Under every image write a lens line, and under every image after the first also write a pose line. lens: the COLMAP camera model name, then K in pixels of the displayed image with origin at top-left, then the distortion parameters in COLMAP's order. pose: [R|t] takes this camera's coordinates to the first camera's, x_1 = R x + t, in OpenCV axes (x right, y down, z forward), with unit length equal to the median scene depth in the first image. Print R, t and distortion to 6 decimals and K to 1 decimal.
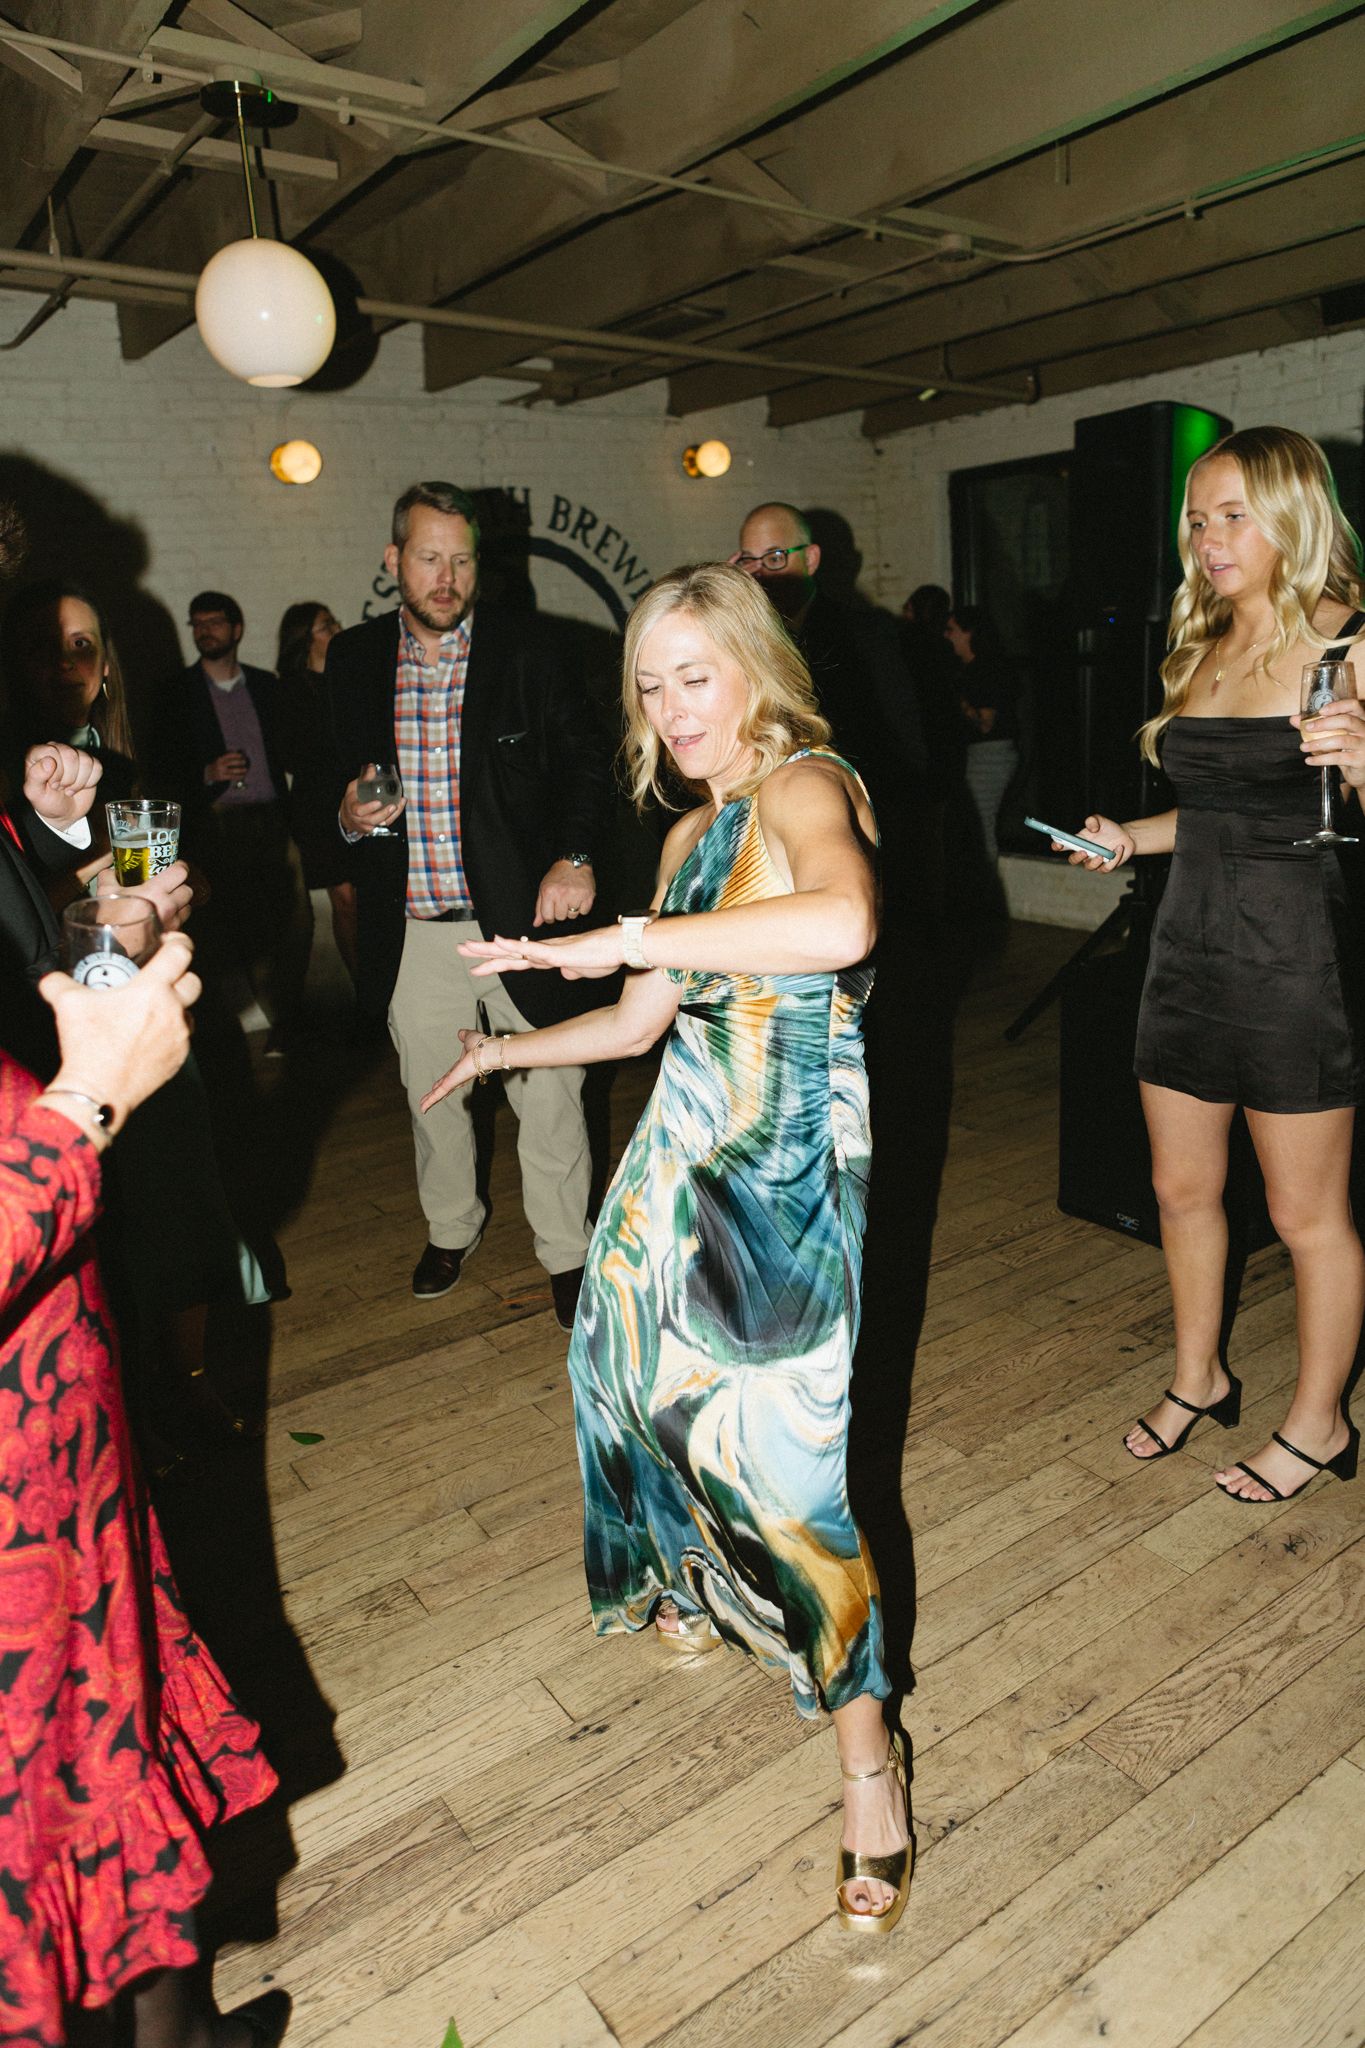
lens RADIAL K [[1399.3, 0, 691.2], [0, 1399.3, 1011.1], [0, 0, 1]] dist [-0.018700, -0.008848]
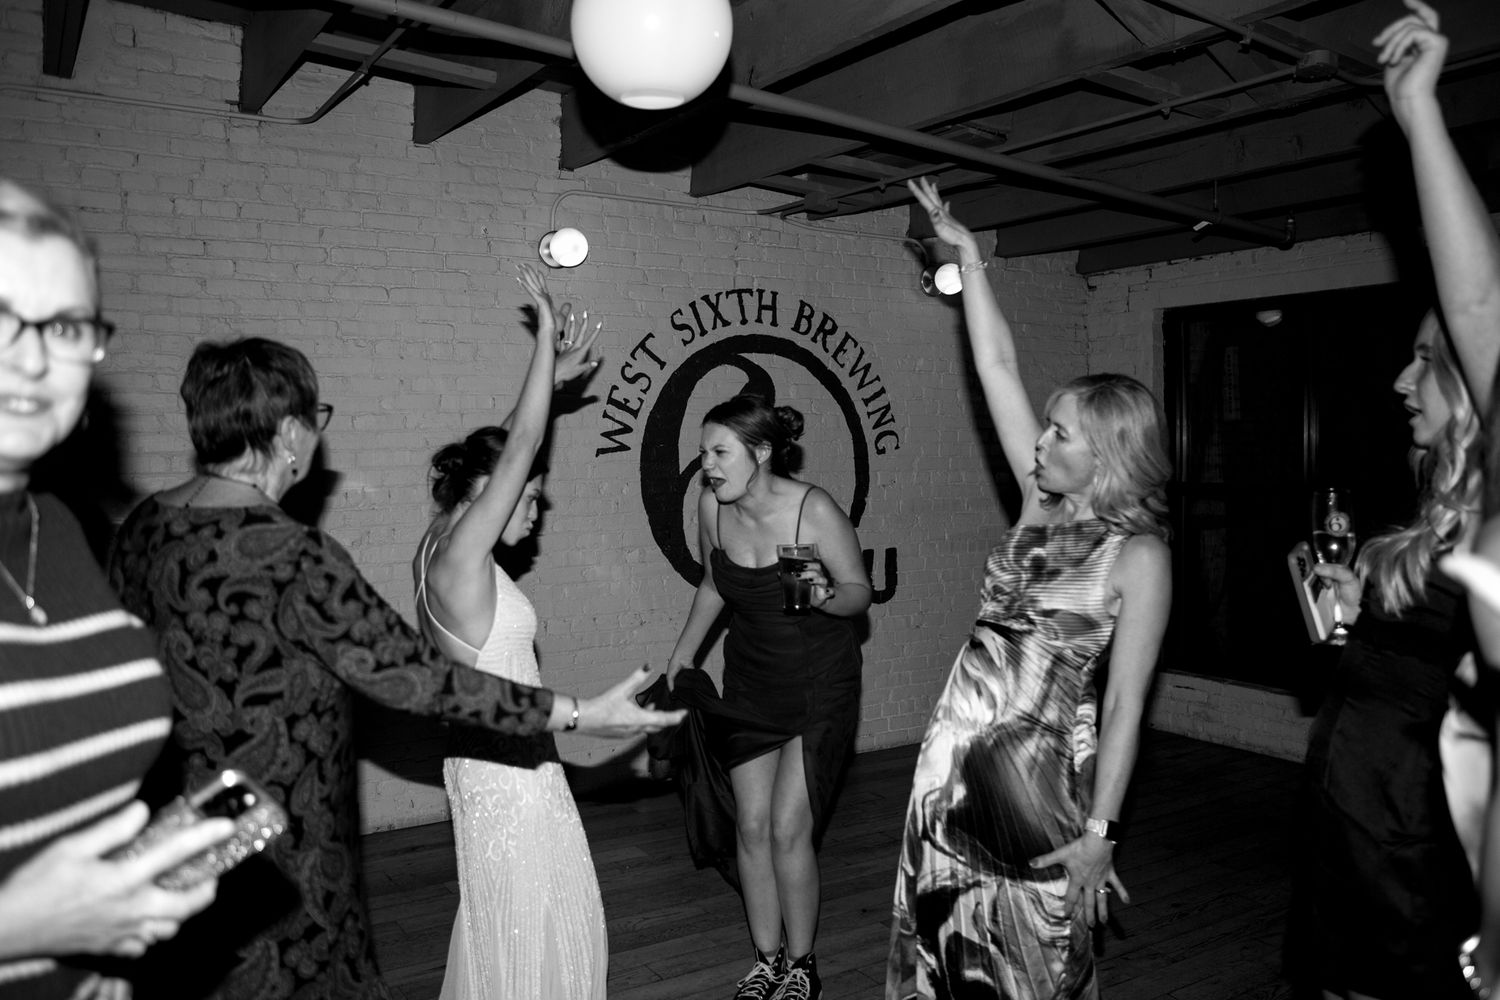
lens RADIAL K [[1185.6, 0, 743.1], [0, 1185.6, 502.1], [0, 0, 1]] dist [-0.050540, 0.001665]
pose [[0.997299, 0.070635, -0.020124, -0.116456], [-0.073322, 0.973407, -0.217032, -0.033577], [0.004259, 0.217921, 0.975957, 0.187076]]
